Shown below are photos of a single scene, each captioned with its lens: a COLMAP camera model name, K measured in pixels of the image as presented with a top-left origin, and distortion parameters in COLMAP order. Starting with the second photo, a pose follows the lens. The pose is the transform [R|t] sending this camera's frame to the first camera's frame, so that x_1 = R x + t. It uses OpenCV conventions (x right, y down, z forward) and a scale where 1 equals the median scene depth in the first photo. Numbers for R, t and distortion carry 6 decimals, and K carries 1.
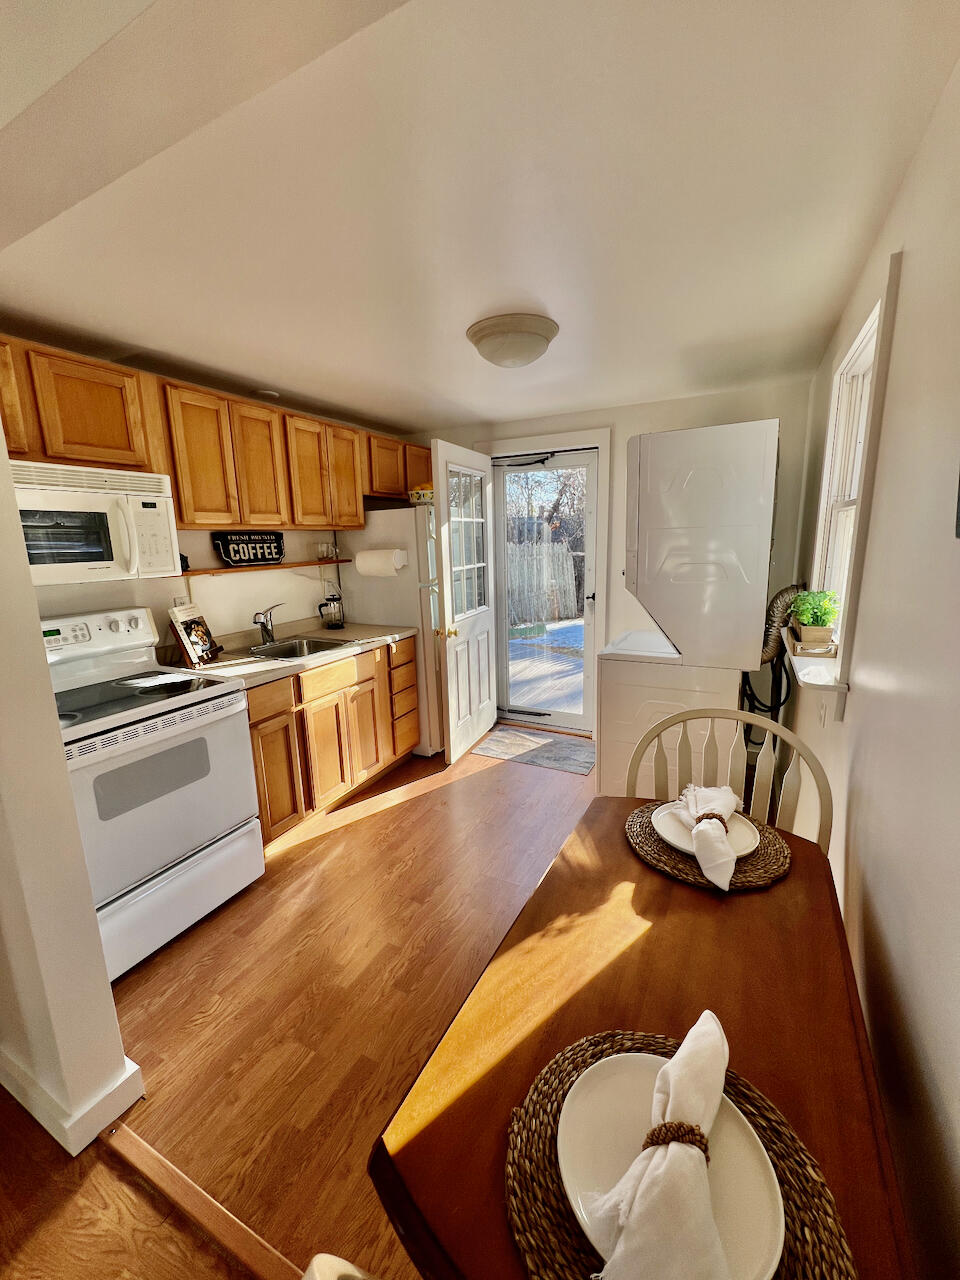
lens RADIAL K [[512.7, 0, 487.0], [0, 512.7, 648.6], [0, 0, 1]] dist [-0.007587, 0.000522]
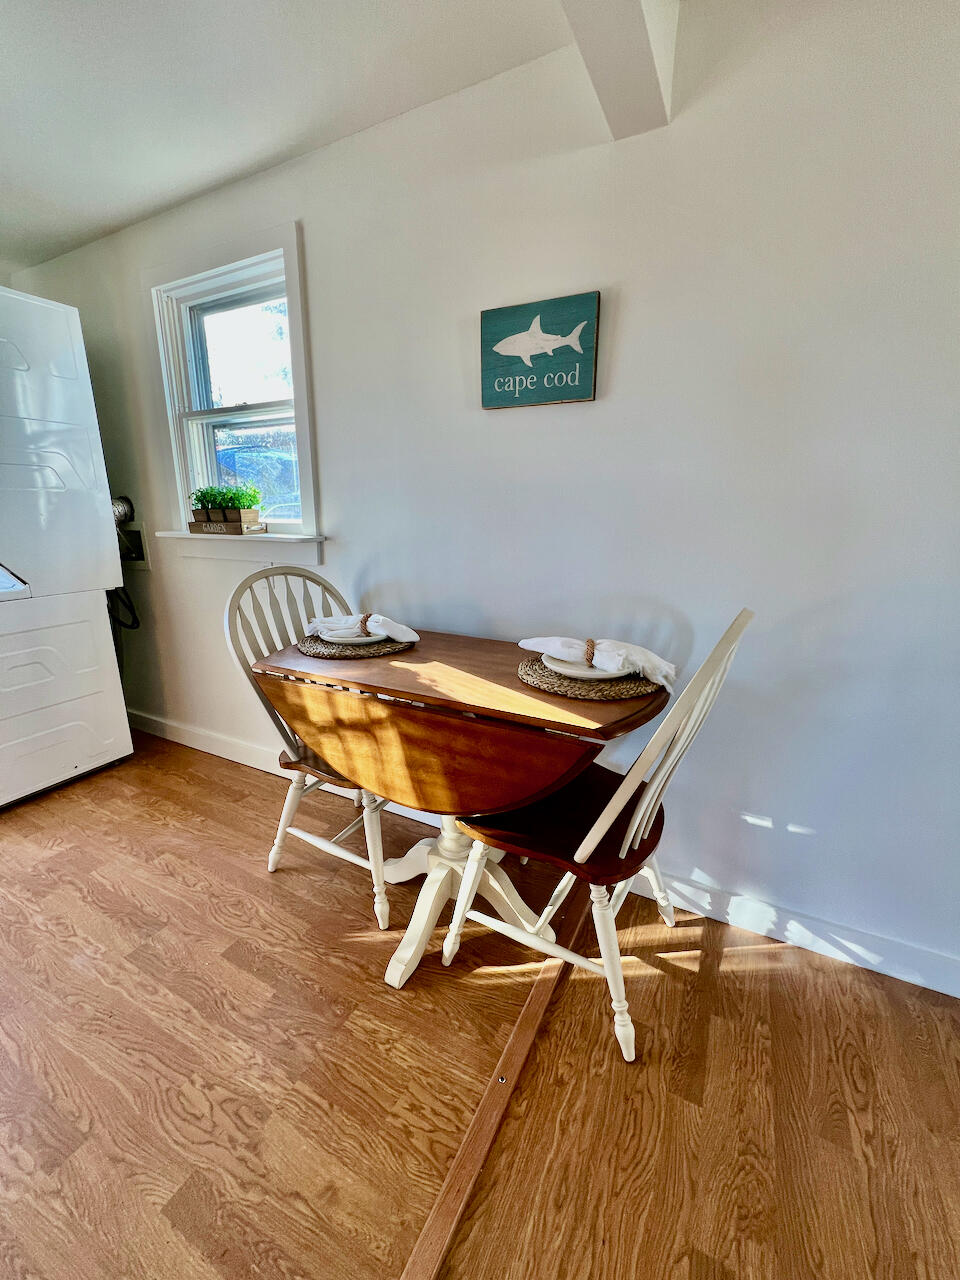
lens RADIAL K [[512.7, 0, 482.0], [0, 512.7, 641.1], [0, 0, 1]] dist [-0.007587, 0.000522]
pose [[0.012506, -0.220799, 0.975239, -1.000922], [0.209571, 0.954232, 0.213356, 0.175333], [-0.977714, 0.201713, 0.058206, 0.696895]]
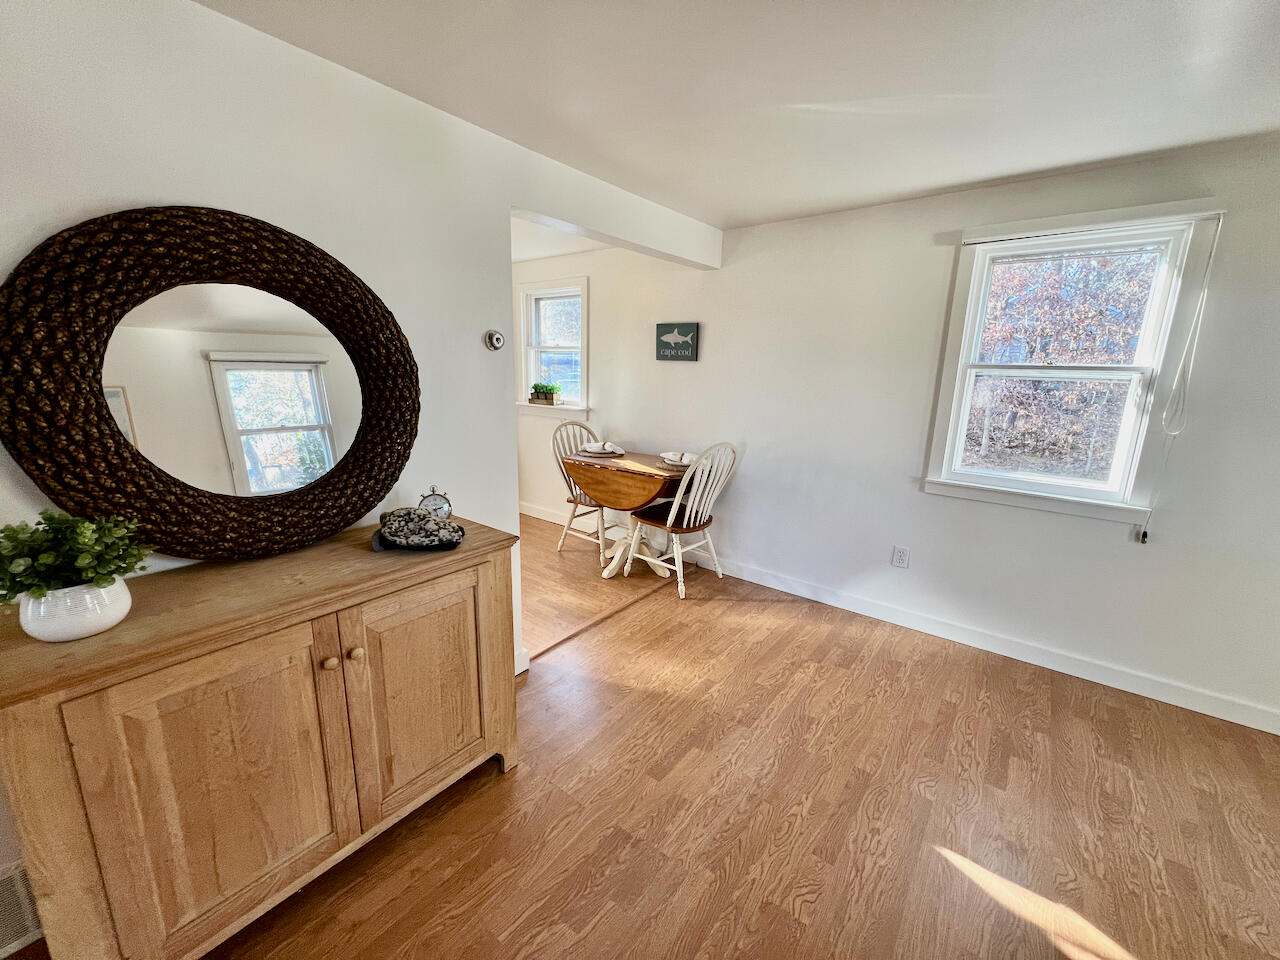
lens RADIAL K [[512.7, 0, 645.3], [0, 512.7, 472.8], [0, 0, 1]] dist [-0.007587, 0.000522]
pose [[0.186618, -0.176233, 0.966497, -3.141620], [0.184067, 0.972630, 0.141810, 0.090920], [-0.965035, 0.151436, 0.213949, 0.041870]]
